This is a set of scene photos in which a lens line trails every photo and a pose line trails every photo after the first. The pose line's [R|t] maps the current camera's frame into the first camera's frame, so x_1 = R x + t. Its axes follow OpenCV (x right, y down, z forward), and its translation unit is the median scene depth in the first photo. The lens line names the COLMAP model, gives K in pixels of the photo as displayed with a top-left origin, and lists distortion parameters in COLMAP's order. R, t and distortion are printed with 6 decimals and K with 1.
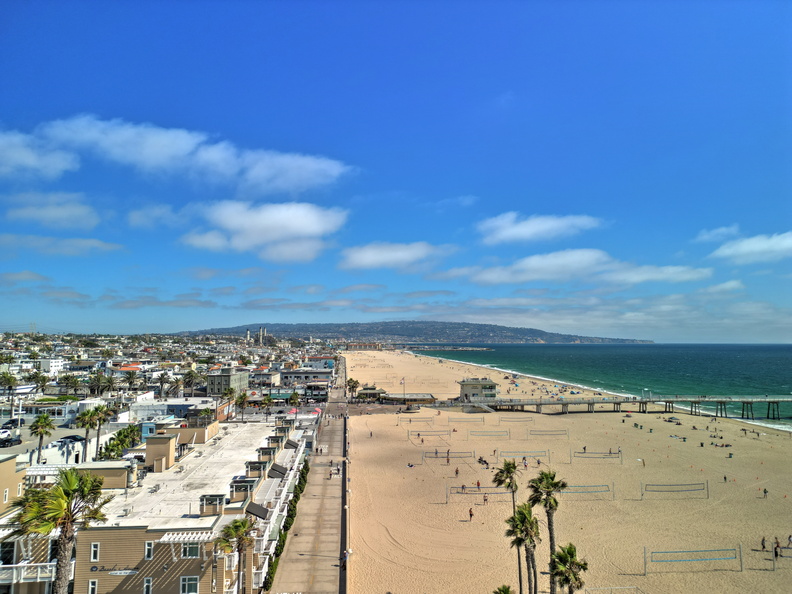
lens RADIAL K [[548.6, 0, 395.0], [0, 548.6, 294.3], [0, 0, 1]] dist [0.095362, -0.104316]
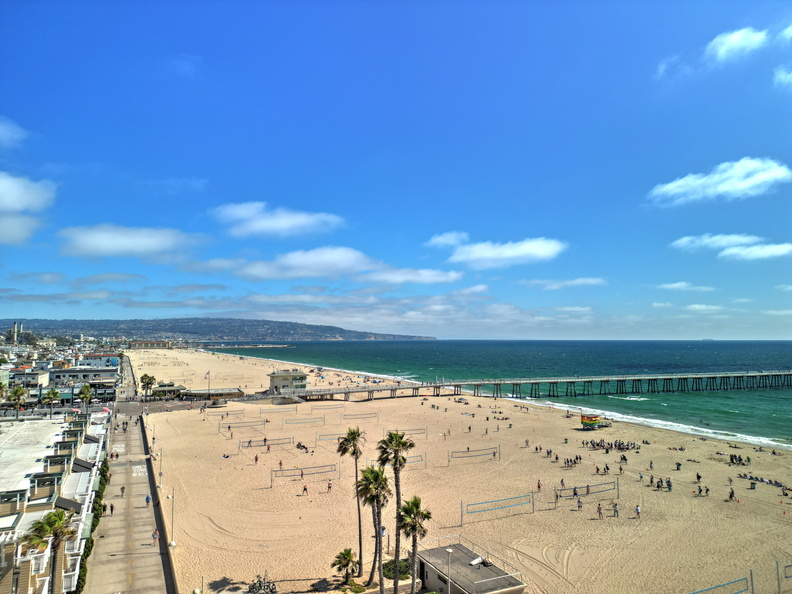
lens RADIAL K [[548.6, 0, 395.0], [0, 548.6, 294.3], [0, 0, 1]] dist [0.095362, -0.104316]
pose [[0.936211, 0.027077, 0.350394, -0.029573], [-0.028508, 0.999593, -0.001075, 0.016409], [-0.350280, -0.008982, 0.936602, 0.004599]]
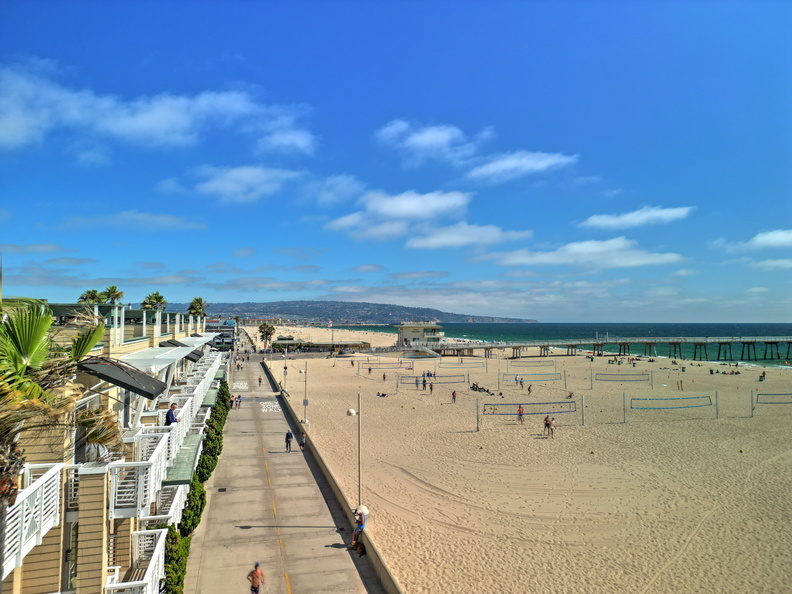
lens RADIAL K [[548.6, 0, 395.0], [0, 548.6, 294.3], [0, 0, 1]] dist [0.095362, -0.104316]
pose [[0.983200, 0.008297, 0.182341, -0.055251], [-0.014688, 0.999323, 0.033731, 0.112887], [-0.181938, -0.035843, 0.982657, 0.234474]]
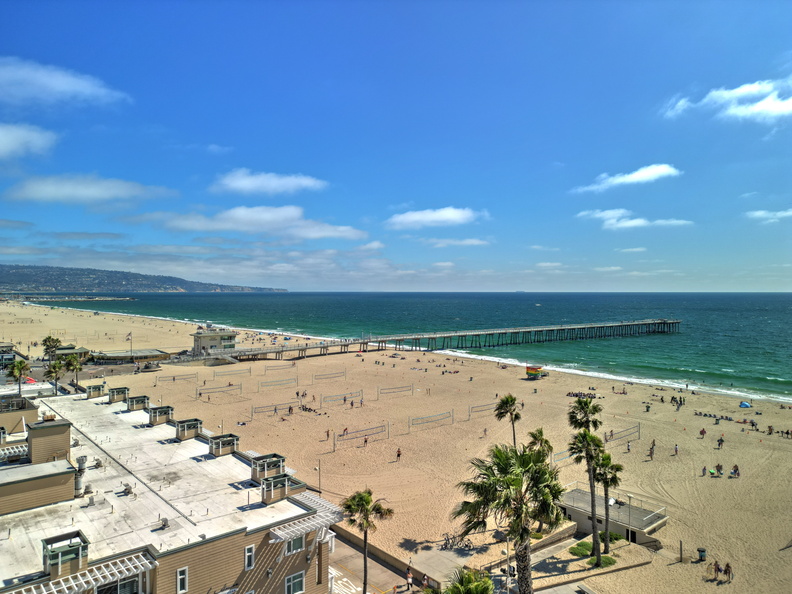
lens RADIAL K [[548.6, 0, 395.0], [0, 548.6, 294.3], [0, 0, 1]] dist [0.095362, -0.104316]
pose [[0.807821, -0.002850, 0.589422, -0.214964], [-0.051525, 0.995819, 0.075431, 0.008082], [-0.587172, -0.091304, 0.804296, 0.087141]]
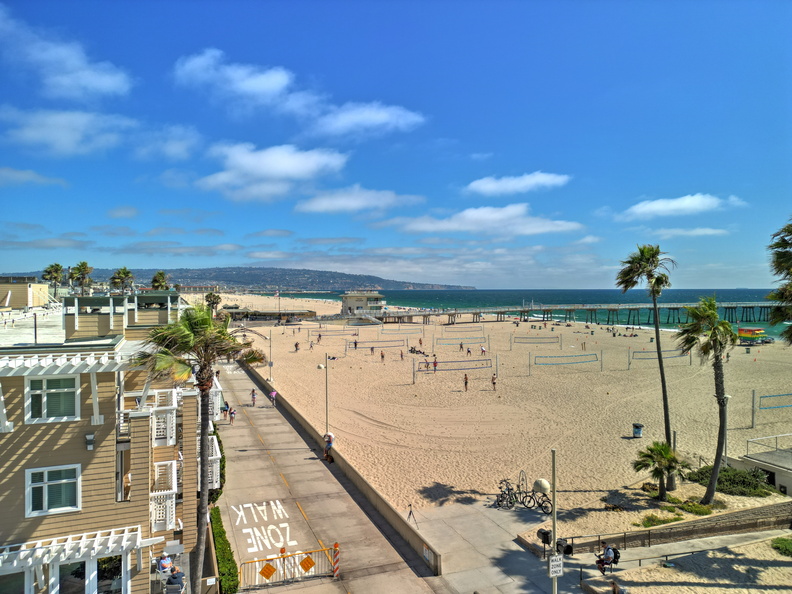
lens RADIAL K [[548.6, 0, 395.0], [0, 548.6, 294.3], [0, 0, 1]] dist [0.095362, -0.104316]
pose [[0.958078, -0.004565, 0.286472, -0.074595], [-0.022722, 0.995513, 0.091854, 0.102098], [-0.285606, -0.094513, 0.953675, 0.171629]]
